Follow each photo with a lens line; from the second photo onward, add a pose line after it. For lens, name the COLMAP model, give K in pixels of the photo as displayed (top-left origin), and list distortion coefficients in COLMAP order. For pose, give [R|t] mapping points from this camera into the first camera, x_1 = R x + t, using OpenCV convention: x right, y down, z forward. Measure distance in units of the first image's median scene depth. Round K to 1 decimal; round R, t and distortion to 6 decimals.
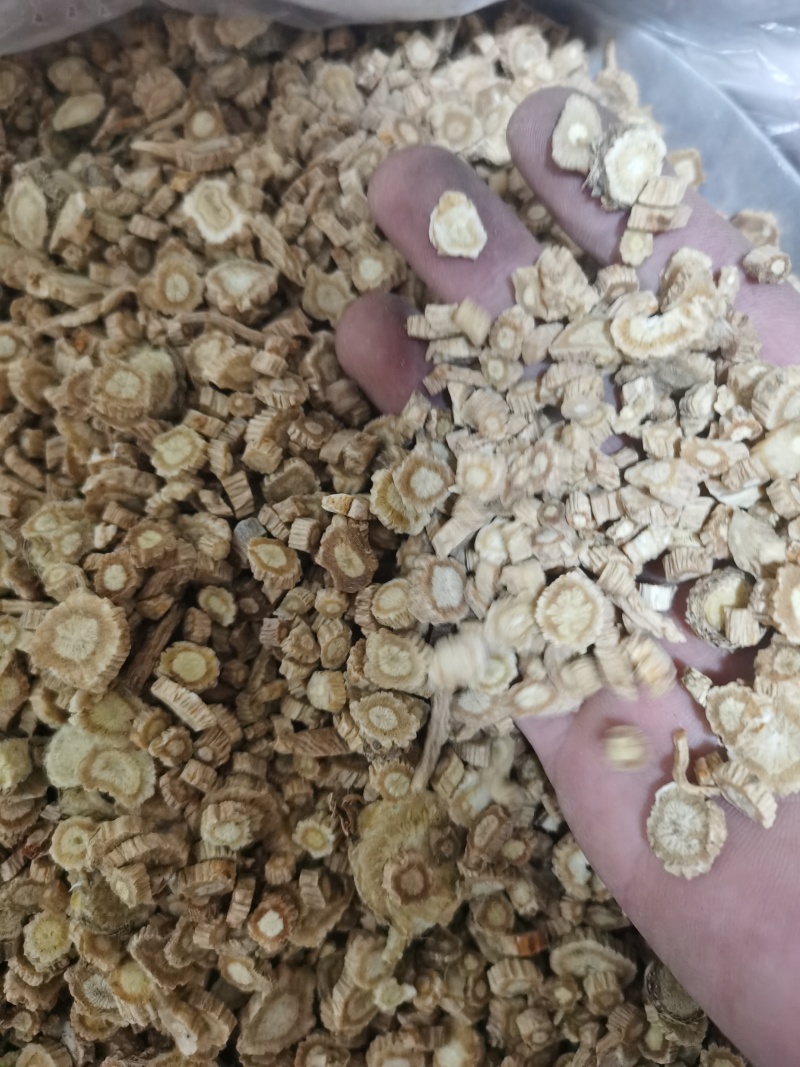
lens RADIAL K [[827.7, 0, 400.0], [0, 827.7, 533.5], [0, 0, 1]] dist [0.003717, 0.004878]
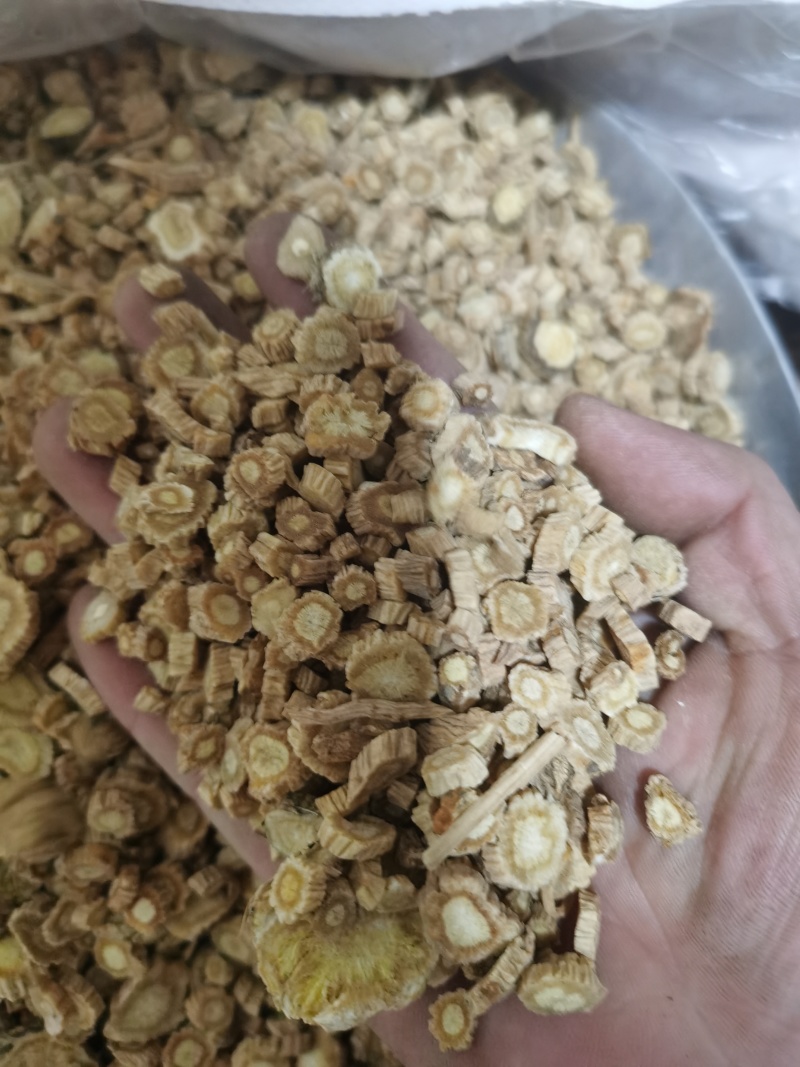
lens RADIAL K [[831.2, 0, 400.0], [0, 831.2, 533.5], [0, 0, 1]] dist [0.003584, 0.006334]
pose [[0.993293, 0.115300, 0.008660, 0.090029], [-0.115021, 0.992975, -0.027779, -0.007616], [-0.011803, 0.026597, 0.999577, -0.054556]]
